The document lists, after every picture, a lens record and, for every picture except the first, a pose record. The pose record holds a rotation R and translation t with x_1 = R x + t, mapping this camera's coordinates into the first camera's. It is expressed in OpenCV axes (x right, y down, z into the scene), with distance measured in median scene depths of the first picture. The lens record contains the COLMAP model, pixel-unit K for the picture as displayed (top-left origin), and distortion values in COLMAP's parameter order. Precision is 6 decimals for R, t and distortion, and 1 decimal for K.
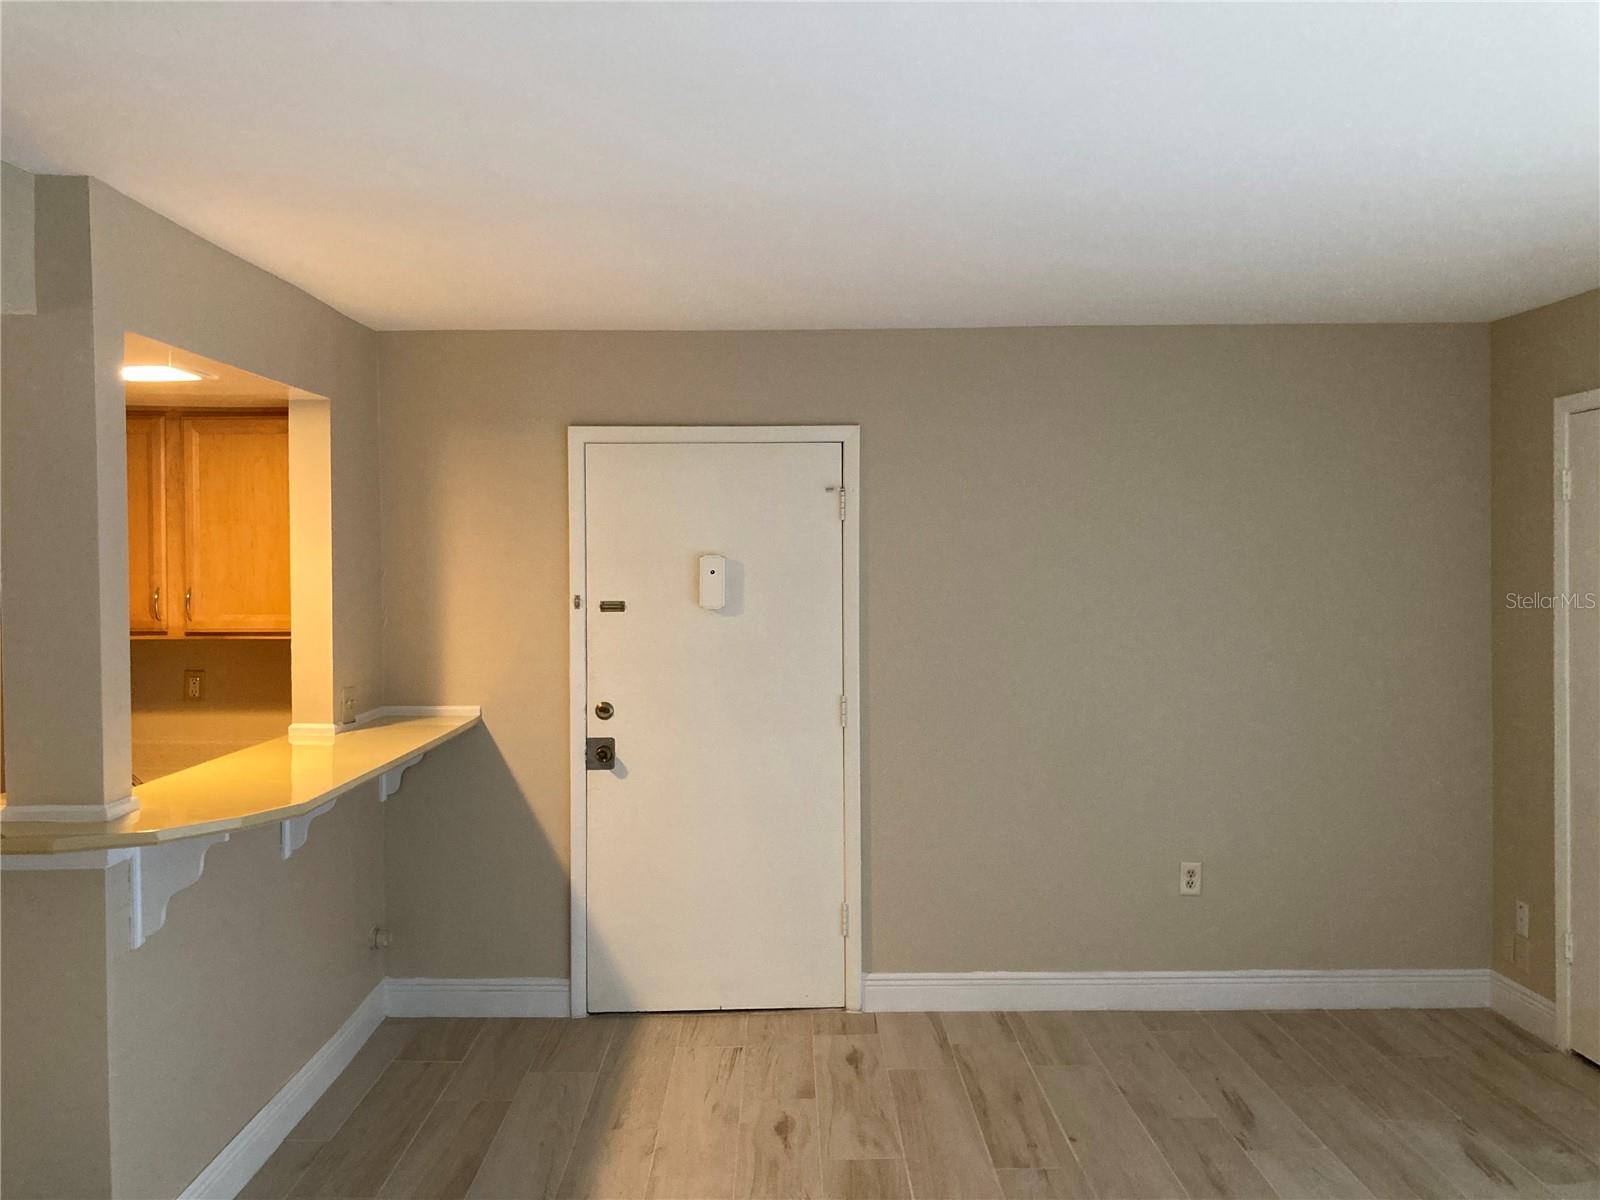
lens RADIAL K [[1321.8, 0, 786.0], [0, 1321.8, 556.3], [0, 0, 1]] dist [-0.004705, 0.012360]
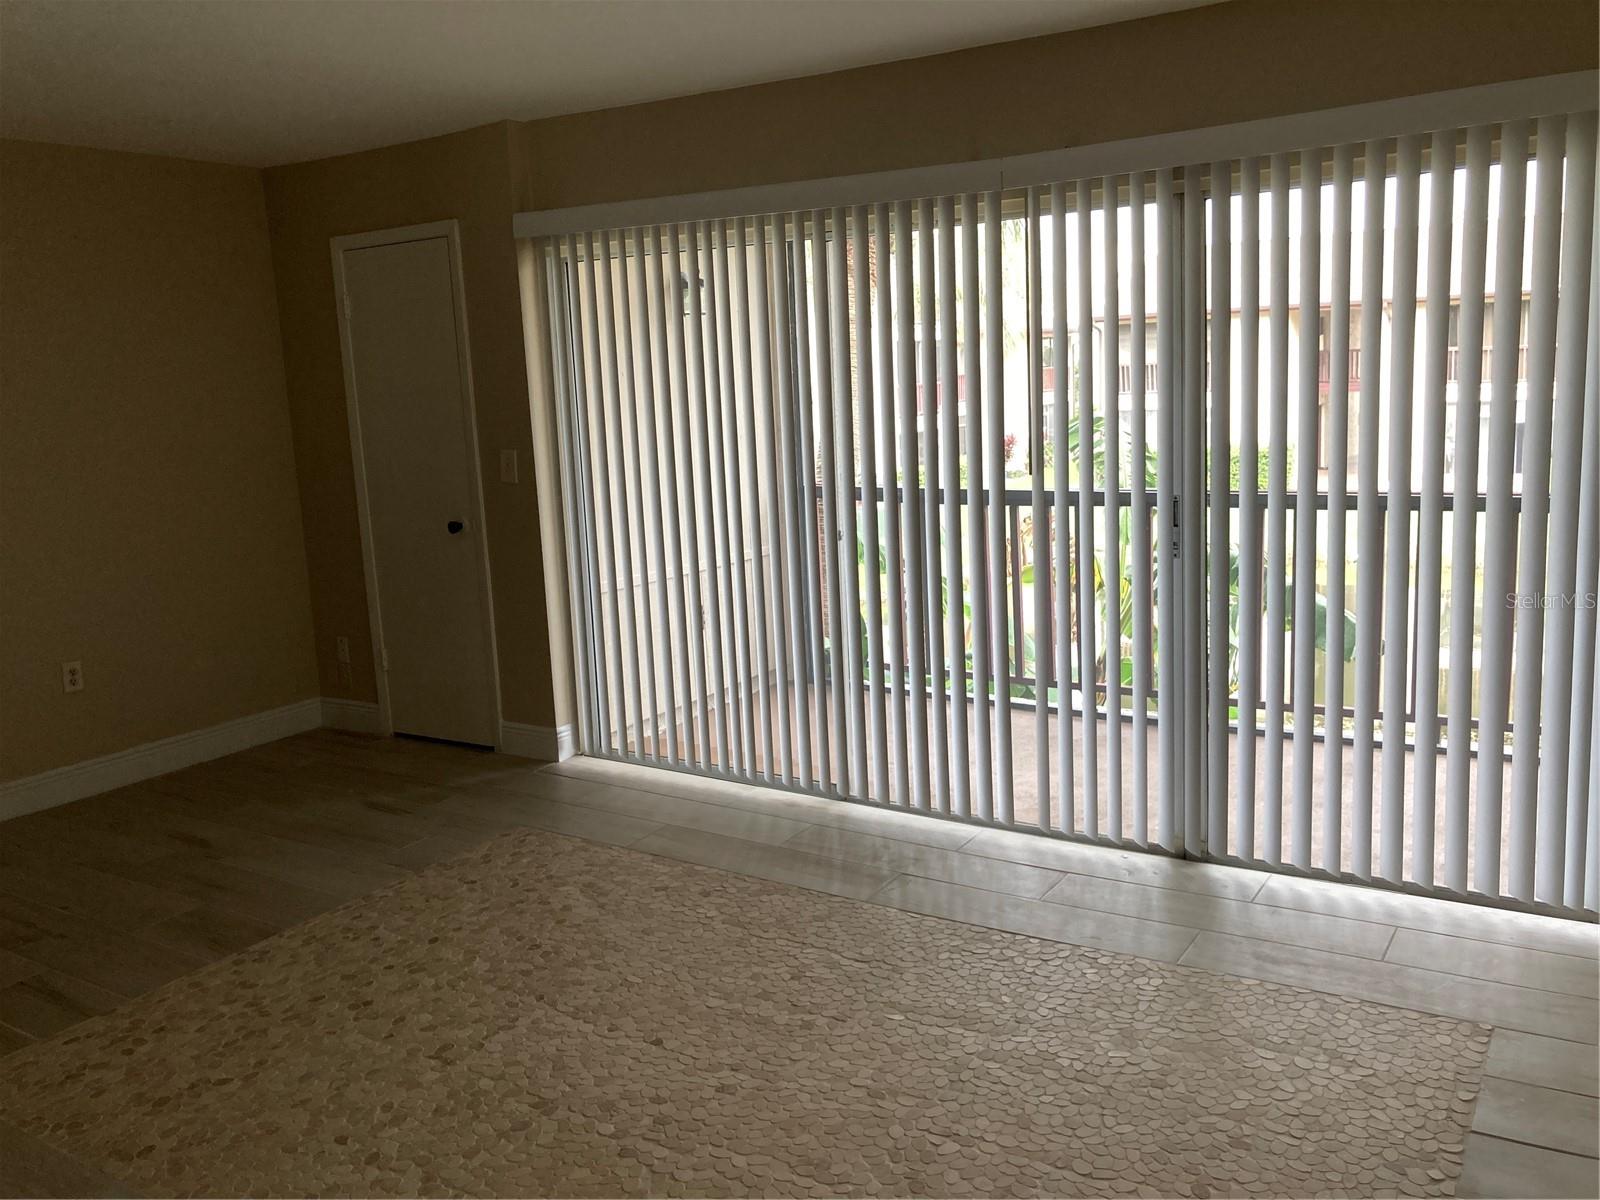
lens RADIAL K [[1334.6, 0, 803.5], [0, 1334.6, 583.7], [0, 0, 1]] dist [0.035008, -0.001223]
pose [[0.546110, -0.152879, 0.823646, -0.261640], [0.035260, 0.986530, 0.159734, 0.017663], [-0.836971, -0.058190, 0.544144, -0.079782]]
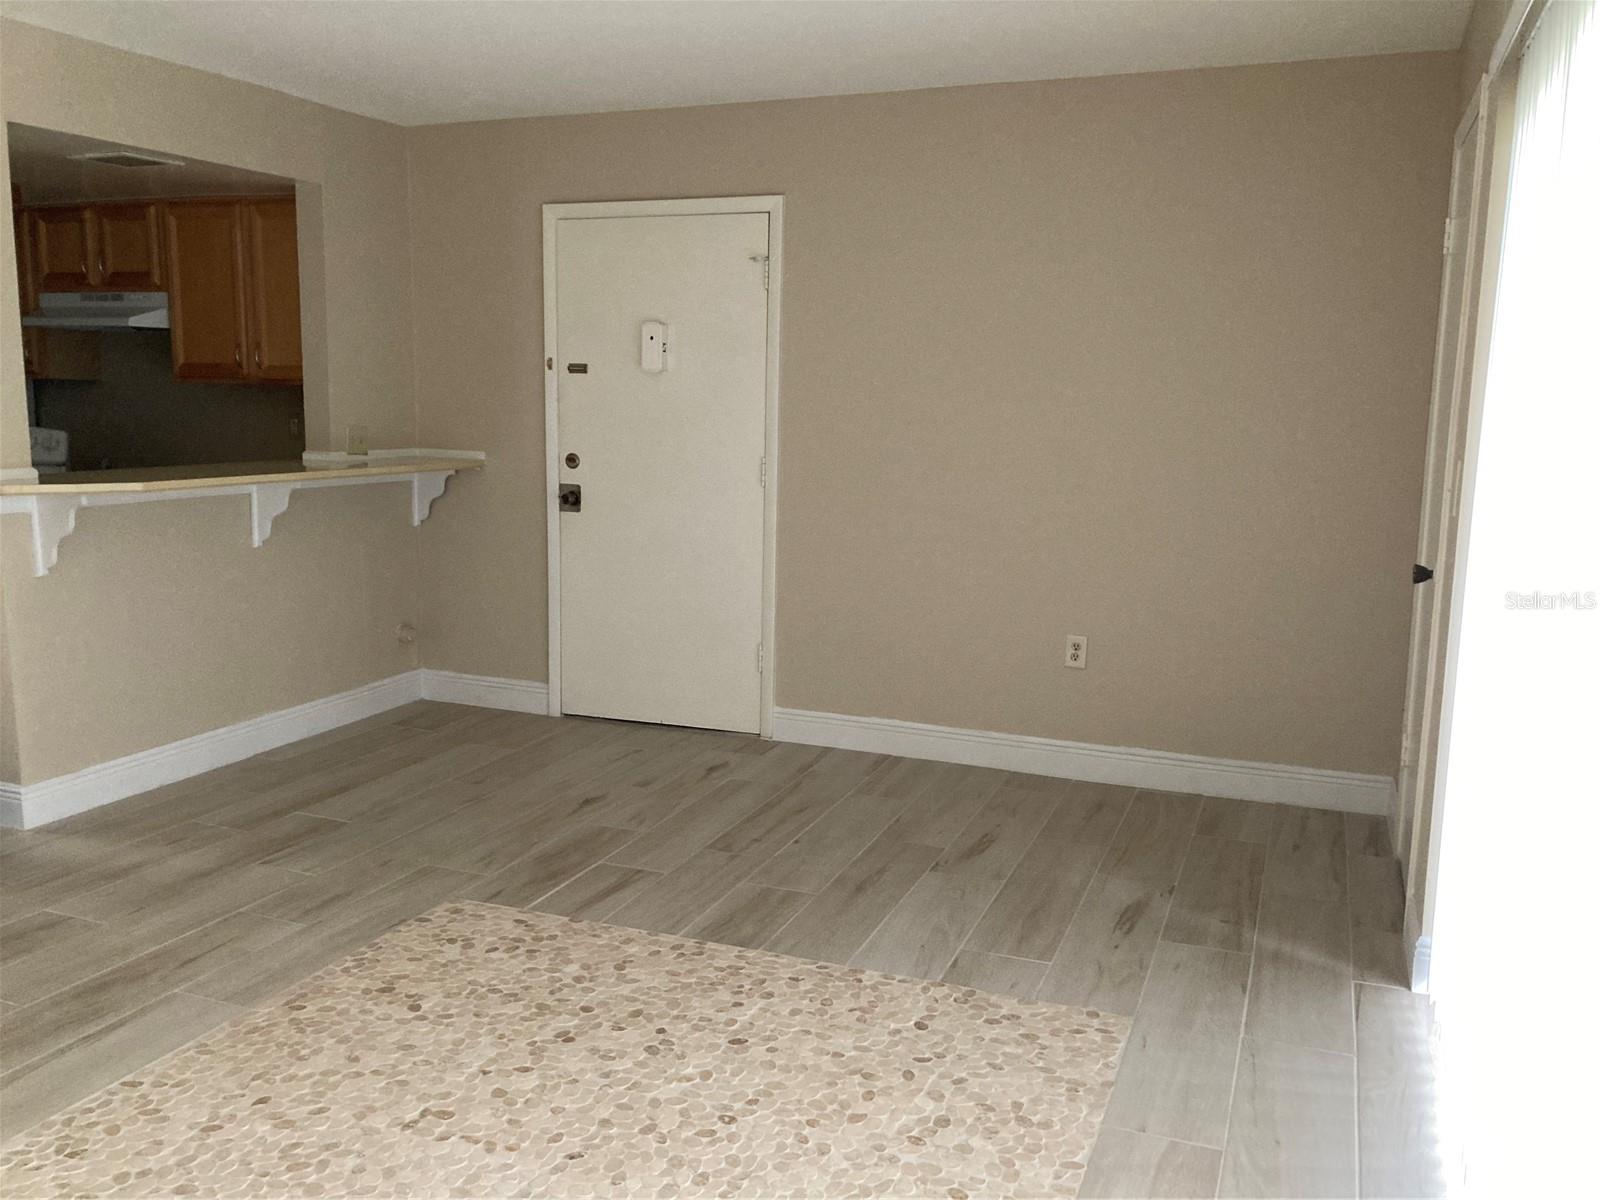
lens RADIAL K [[1322.1, 0, 800.0], [0, 1322.1, 600.0], [0, 0, 1]] dist [0.019379, 0.001693]
pose [[0.923419, 0.080260, -0.375309, 0.499456], [-0.017750, 0.985774, 0.167136, 0.041734], [0.383384, -0.147674, 0.911707, 0.008185]]
